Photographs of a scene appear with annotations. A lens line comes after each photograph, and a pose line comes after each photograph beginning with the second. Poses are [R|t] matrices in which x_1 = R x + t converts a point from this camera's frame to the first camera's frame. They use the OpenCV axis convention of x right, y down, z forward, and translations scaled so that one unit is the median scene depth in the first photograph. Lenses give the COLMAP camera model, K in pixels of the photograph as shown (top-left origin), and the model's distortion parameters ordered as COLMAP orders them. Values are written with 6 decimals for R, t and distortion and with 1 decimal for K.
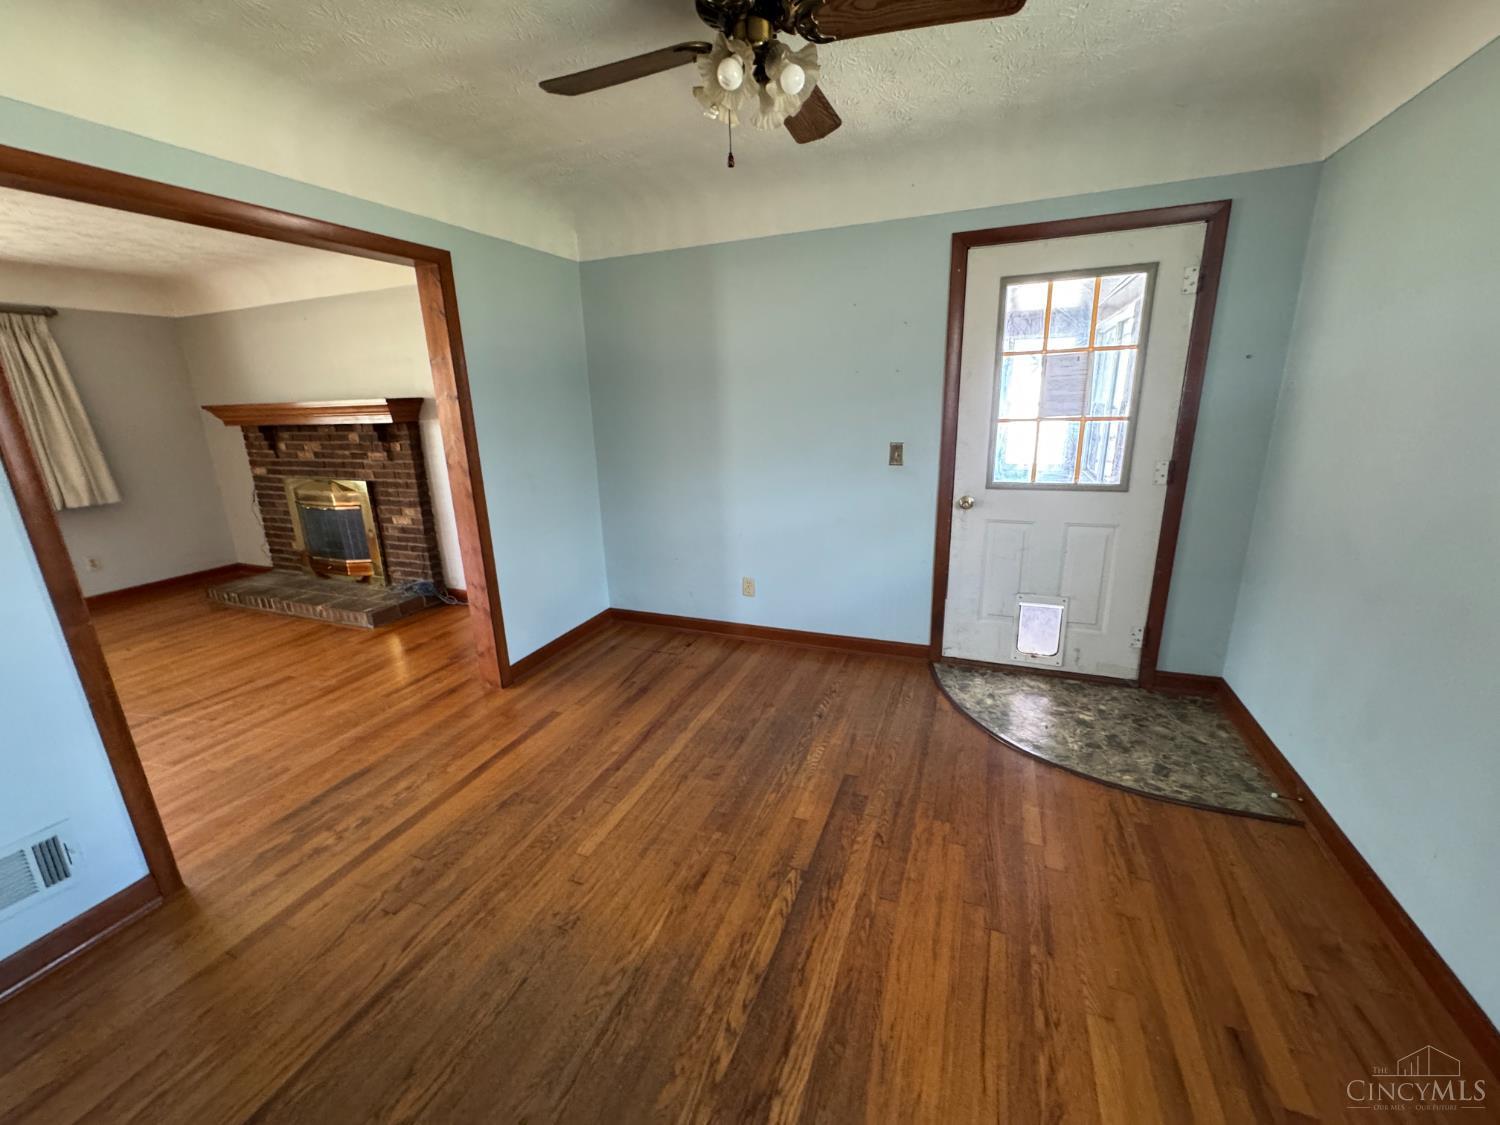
lens RADIAL K [[601.0, 0, 750.0], [0, 601.0, 562.5], [0, 0, 1]] dist [-0.000297, 0.000137]
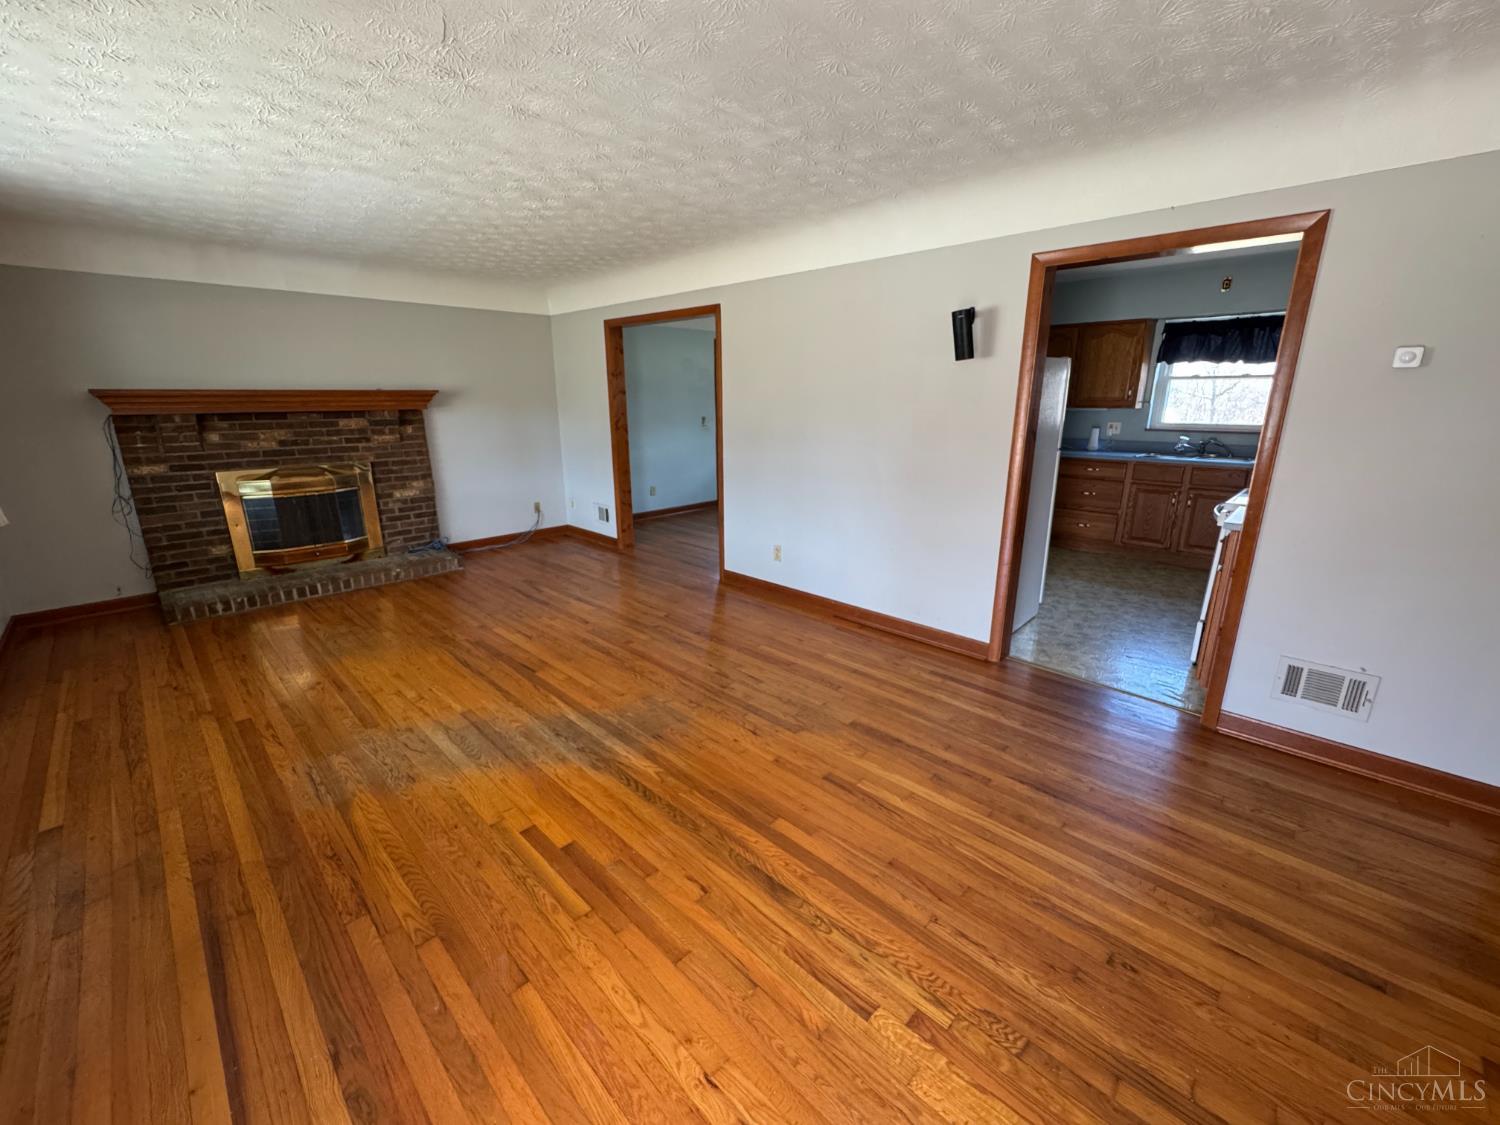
lens RADIAL K [[601.0, 0, 750.0], [0, 601.0, 562.5], [0, 0, 1]] dist [-0.000297, 0.000137]
pose [[0.383556, -0.220988, 0.896688, -1.384471], [0.239317, 0.961565, 0.134610, 0.063062], [-0.891971, 0.162962, 0.421700, -0.077072]]
